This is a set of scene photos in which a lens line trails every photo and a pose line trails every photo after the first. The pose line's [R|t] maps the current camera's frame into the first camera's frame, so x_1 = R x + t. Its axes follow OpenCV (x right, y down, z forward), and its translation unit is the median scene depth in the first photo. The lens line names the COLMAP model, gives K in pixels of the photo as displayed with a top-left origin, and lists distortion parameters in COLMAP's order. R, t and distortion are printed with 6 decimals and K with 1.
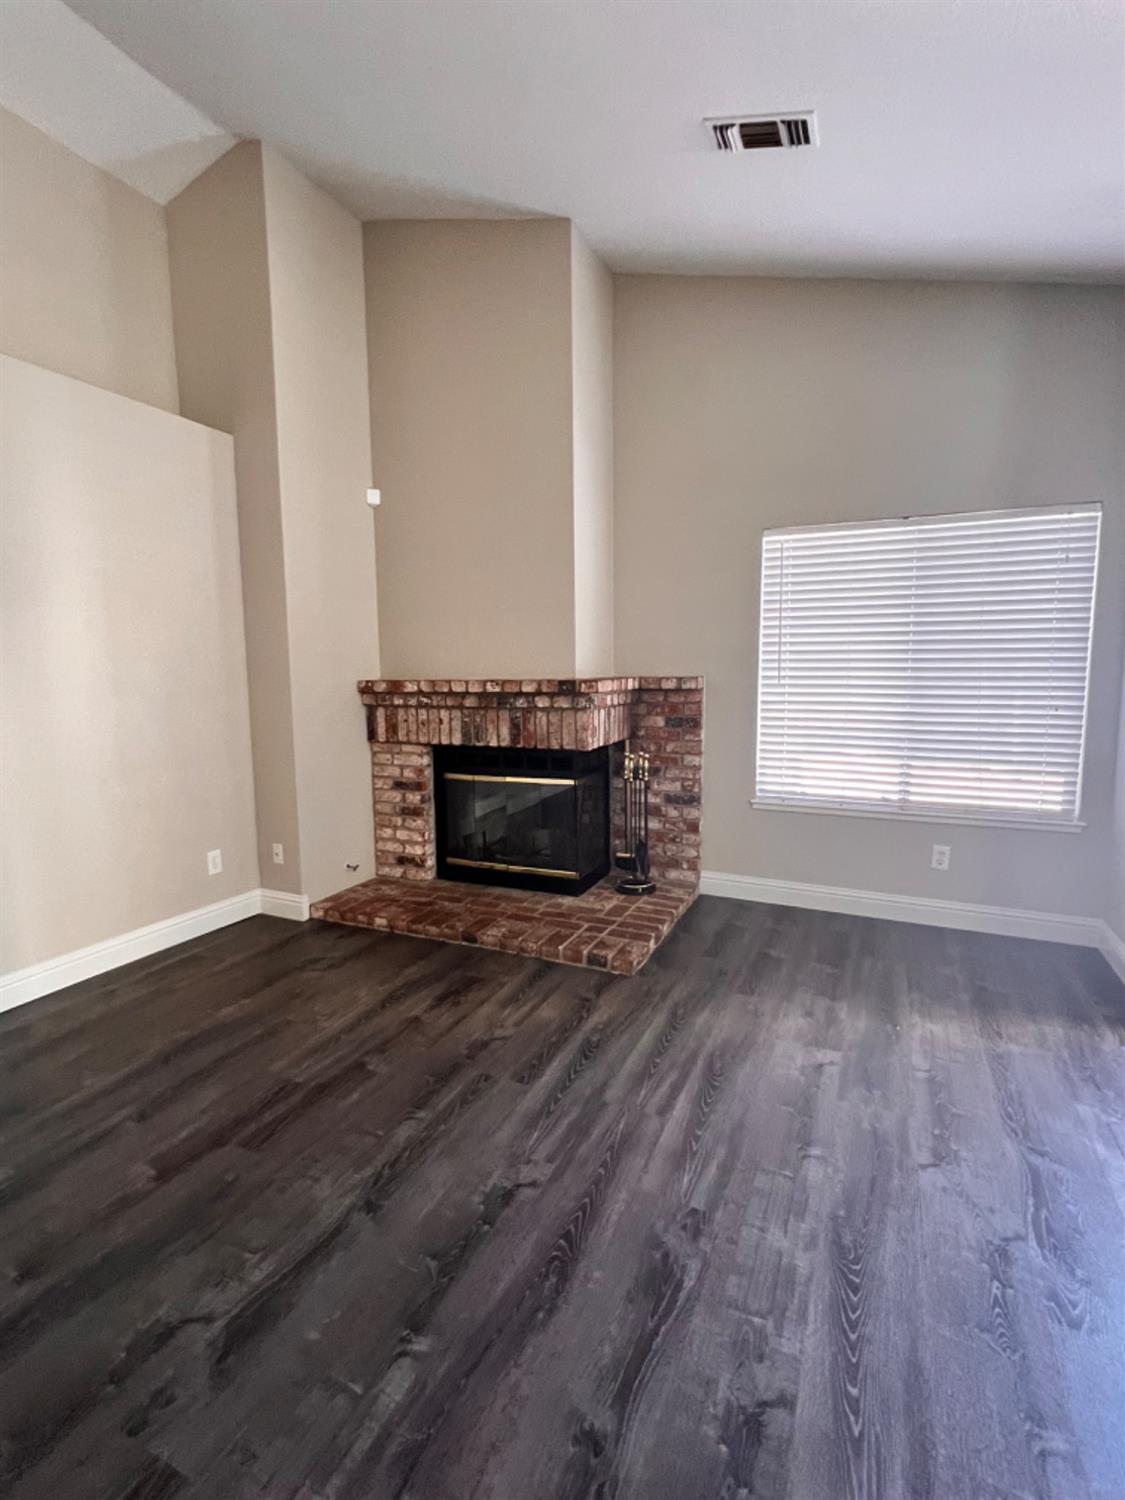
lens RADIAL K [[693.3, 0, 553.7], [0, 693.3, 752.0], [0, 0, 1]] dist [0.002602, 0.000810]
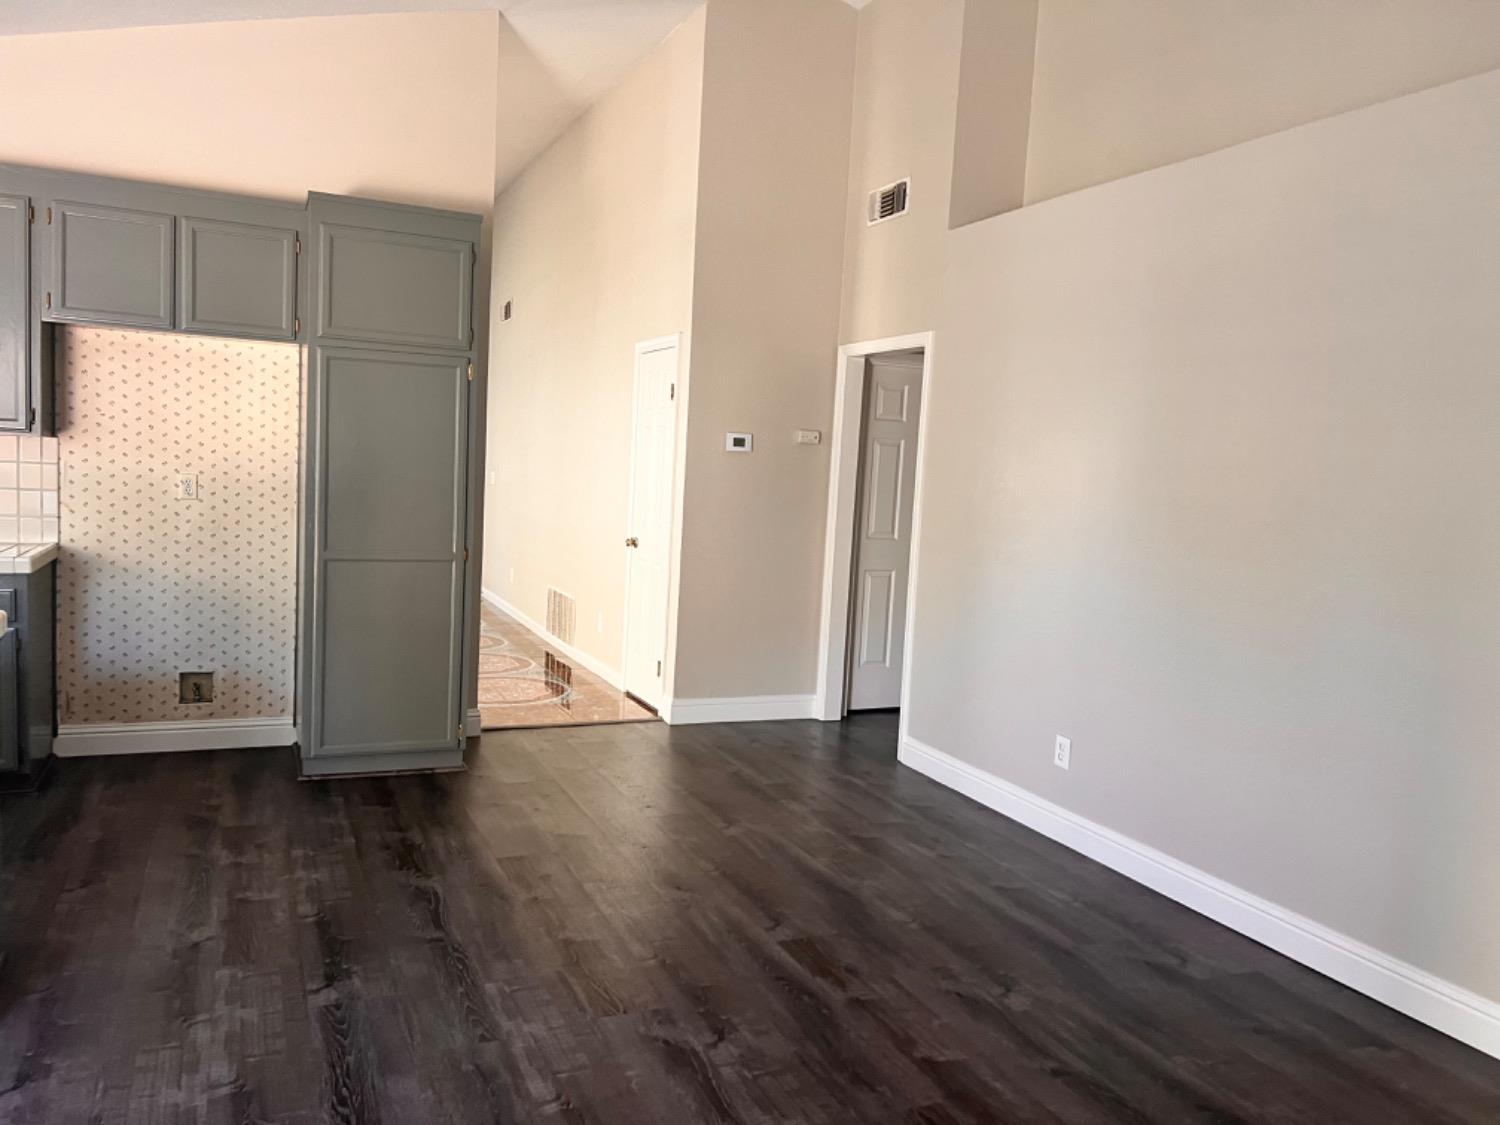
lens RADIAL K [[1135.5, 0, 744.0], [0, 1135.5, 573.7], [0, 0, 1]] dist [0.056637, -0.055833]
pose [[-0.652031, 0.049752, -0.756558, 0.785398], [-0.132467, 0.975022, 0.178283, -0.283379], [0.746530, 0.216465, -0.629154, 1.817312]]
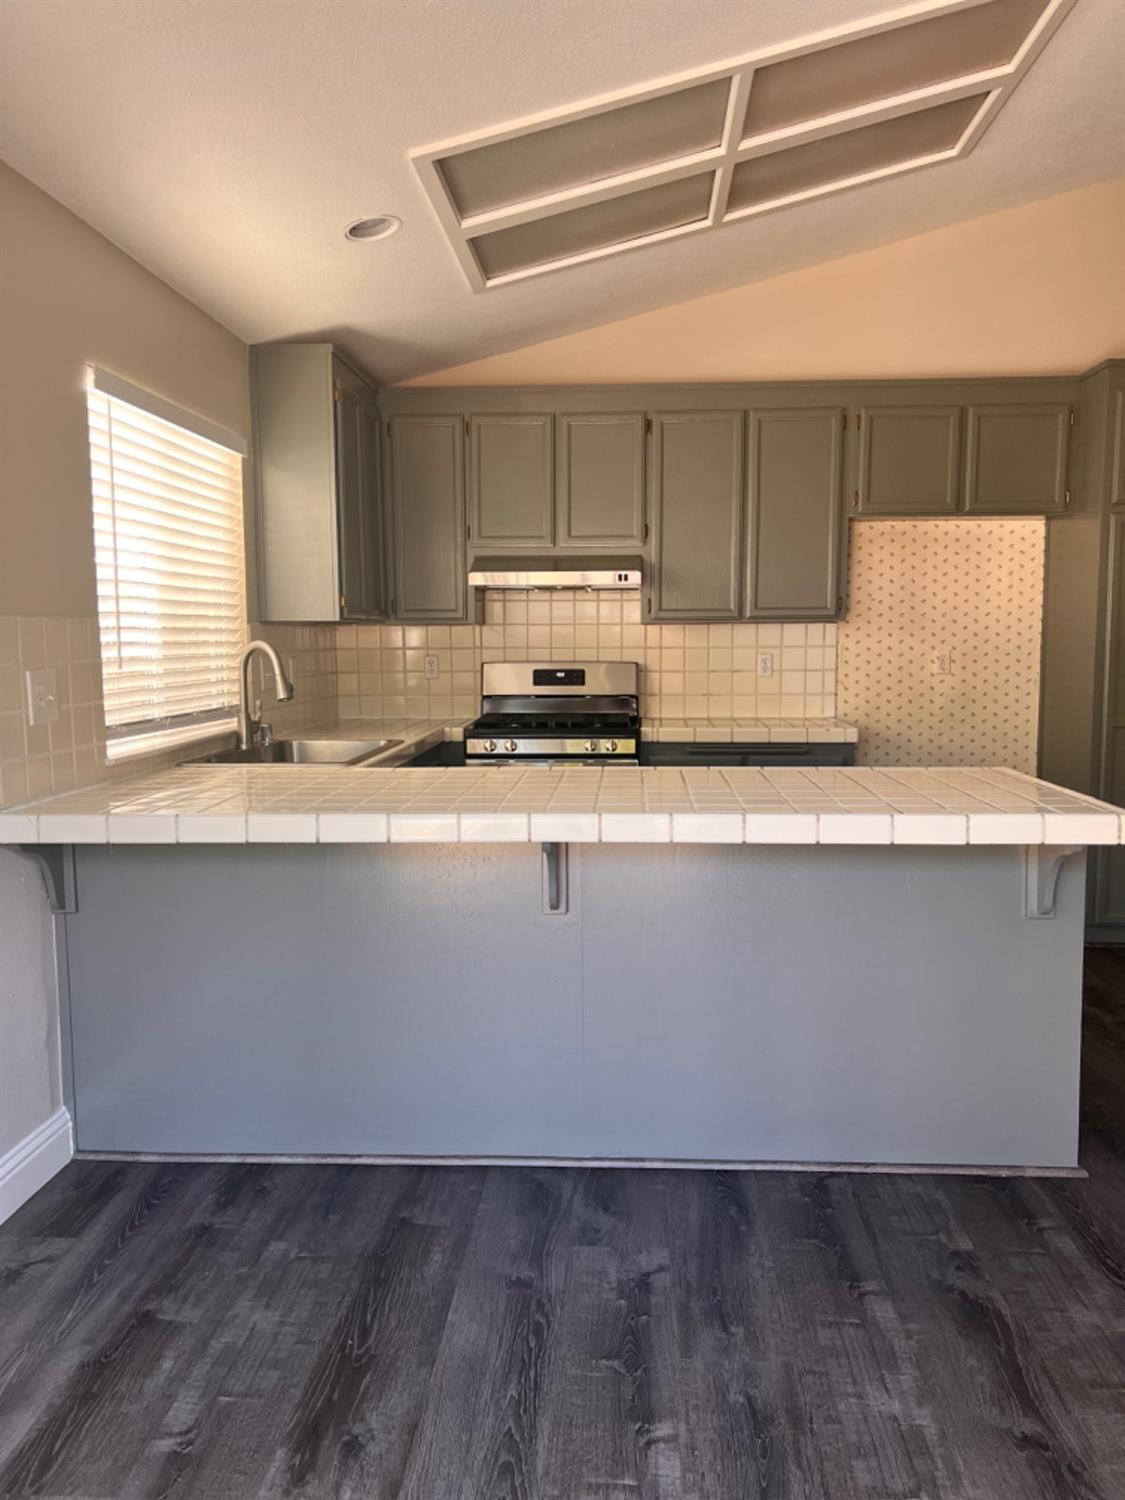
lens RADIAL K [[1135.5, 0, 593.1], [0, 1135.5, 748.6], [0, 0, 1]] dist [0.056637, -0.055833]
pose [[-0.921192, 0.051115, -0.385736, 1.602645], [-0.031604, 0.978230, 0.205104, -0.158840], [0.387822, 0.201131, -0.899522, 1.305035]]
